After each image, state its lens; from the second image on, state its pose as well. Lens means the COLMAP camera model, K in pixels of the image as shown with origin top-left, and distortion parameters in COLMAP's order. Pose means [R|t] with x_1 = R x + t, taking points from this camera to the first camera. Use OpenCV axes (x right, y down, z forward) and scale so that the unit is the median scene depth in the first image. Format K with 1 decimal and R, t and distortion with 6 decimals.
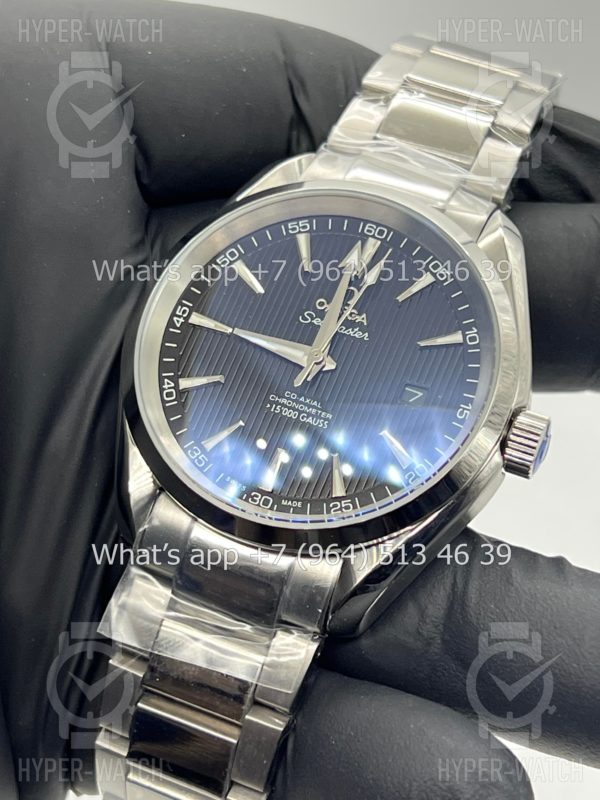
lens RADIAL K [[1979.5, 0, 303.5], [0, 1979.5, 403.3], [0, 0, 1]] dist [0.263683, 0.000000]
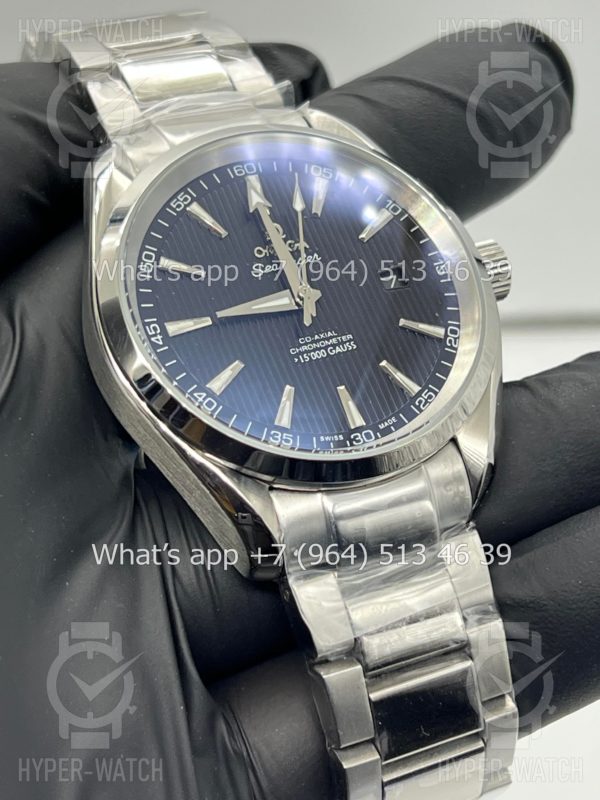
lens RADIAL K [[1979.5, 0, 303.8], [0, 1979.5, 382.1], [0, 0, 1]] dist [0.263683, 0.000000]
pose [[0.648436, -0.473369, 0.596199, -0.585108], [0.515601, 0.849274, 0.113529, -0.095370], [-0.560077, 0.233785, 0.794769, 0.236130]]
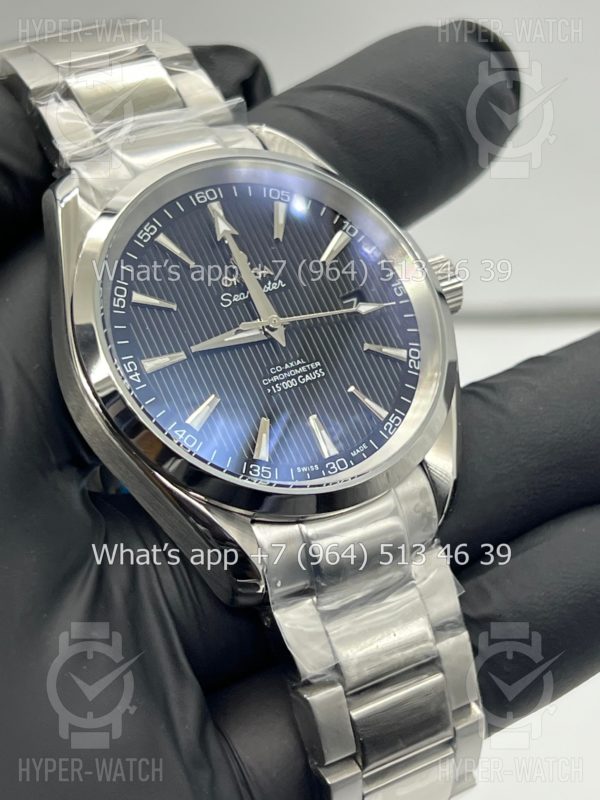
lens RADIAL K [[1979.5, 0, 297.3], [0, 1979.5, 402.6], [0, 0, 1]] dist [0.263683, 0.000000]
pose [[0.572577, -0.544492, 0.612931, -0.607441], [0.514751, 0.820642, 0.248149, -0.227506], [-0.638112, 0.173423, 0.750158, 0.253093]]
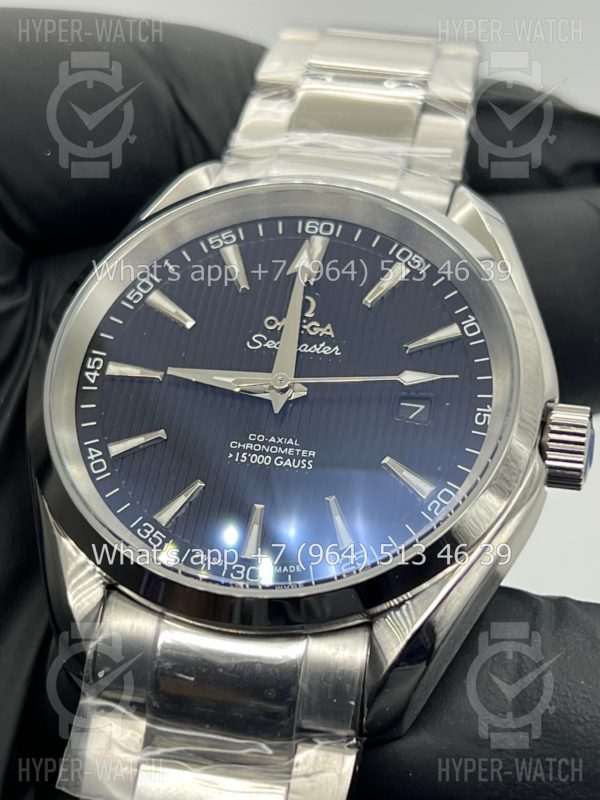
lens RADIAL K [[1979.5, 0, 285.7], [0, 1979.5, 396.4], [0, 0, 1]] dist [0.263683, 0.000000]
pose [[0.979491, -0.160214, 0.122182, -0.085859], [0.177804, 0.972549, -0.150115, 0.096791], [-0.094777, 0.168760, 0.981090, 0.239054]]
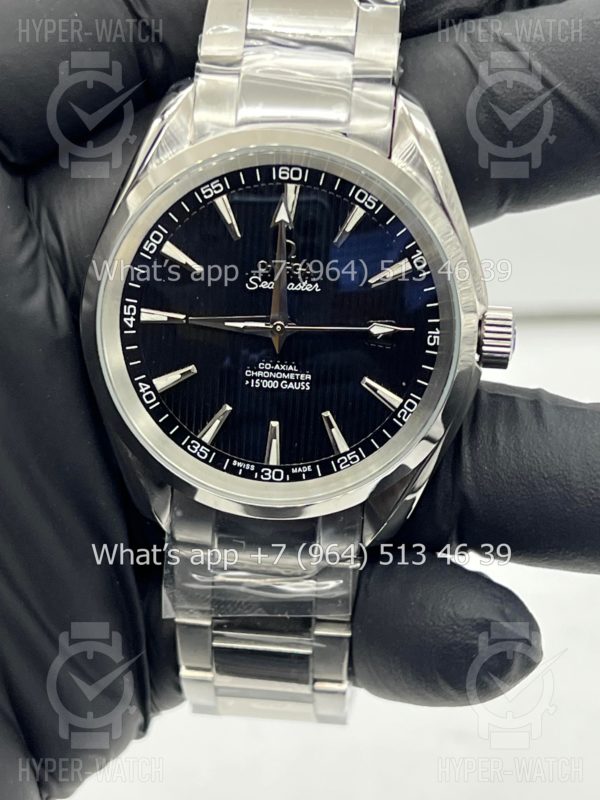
lens RADIAL K [[1979.5, 0, 291.5], [0, 1979.5, 397.9], [0, 0, 1]] dist [0.263683, 0.000000]
pose [[0.944366, -0.328143, 0.022251, -0.021270], [0.275001, 0.824917, 0.493848, -0.485651], [-0.180408, -0.460254, 0.869263, 0.101401]]
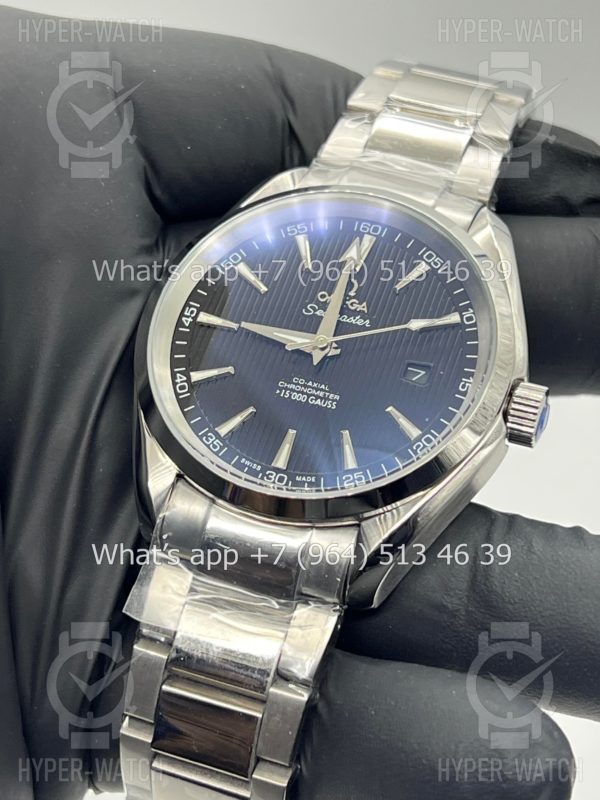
lens RADIAL K [[1979.5, 0, 296.3], [0, 1979.5, 401.6], [0, 0, 1]] dist [0.263683, 0.000000]
pose [[0.998661, -0.046977, 0.021684, -0.030528], [0.049216, 0.991794, -0.117995, 0.128476], [-0.015963, 0.118904, 0.992777, -0.034047]]
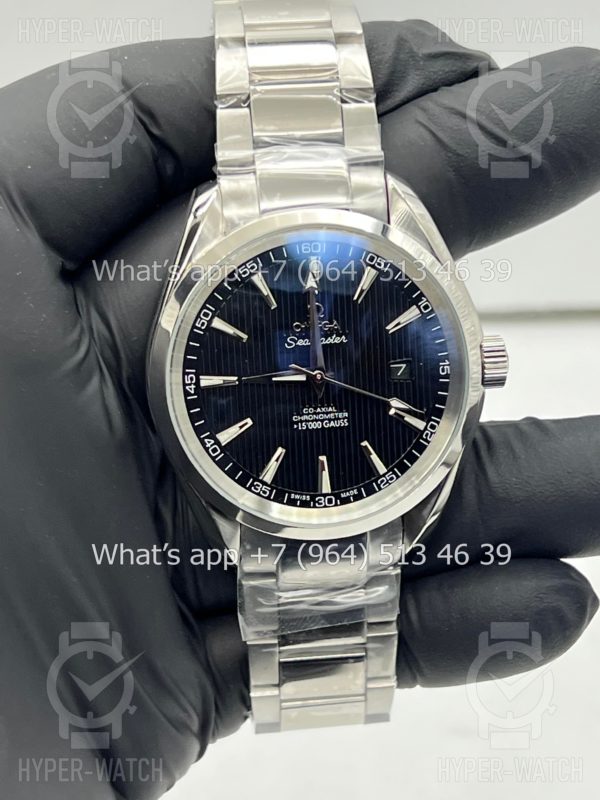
lens RADIAL K [[1979.5, 0, 306.4], [0, 1979.5, 396.1], [0, 0, 1]] dist [0.263683, 0.000000]
pose [[0.875442, -0.448049, 0.181257, -0.220845], [0.317135, 0.815503, 0.484129, -0.592022], [-0.364729, -0.366344, 0.856017, -0.033451]]
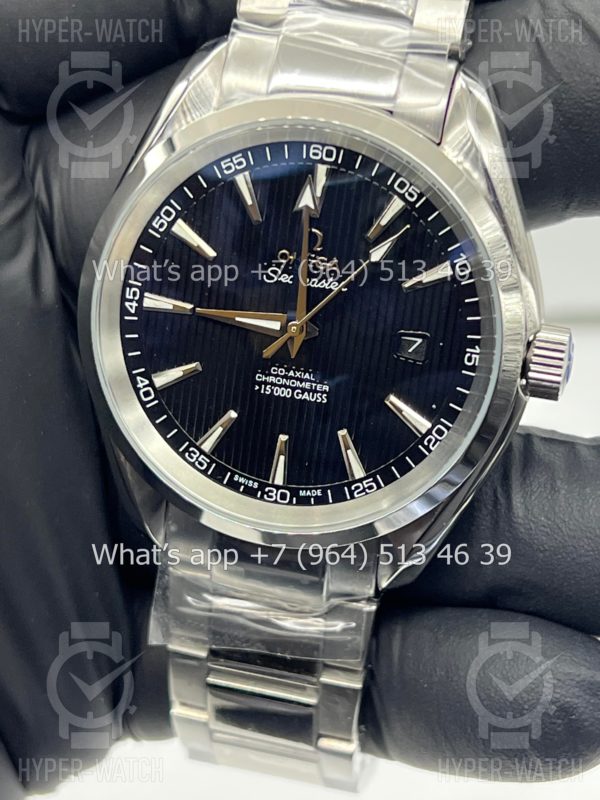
lens RADIAL K [[1979.5, 0, 294.5], [0, 1979.5, 403.5], [0, 0, 1]] dist [0.263683, 0.000000]
pose [[0.966293, -0.236409, -0.101924, 0.087300], [0.256387, 0.847839, 0.464149, -0.399389], [-0.023314, -0.474636, 0.879873, 0.205832]]
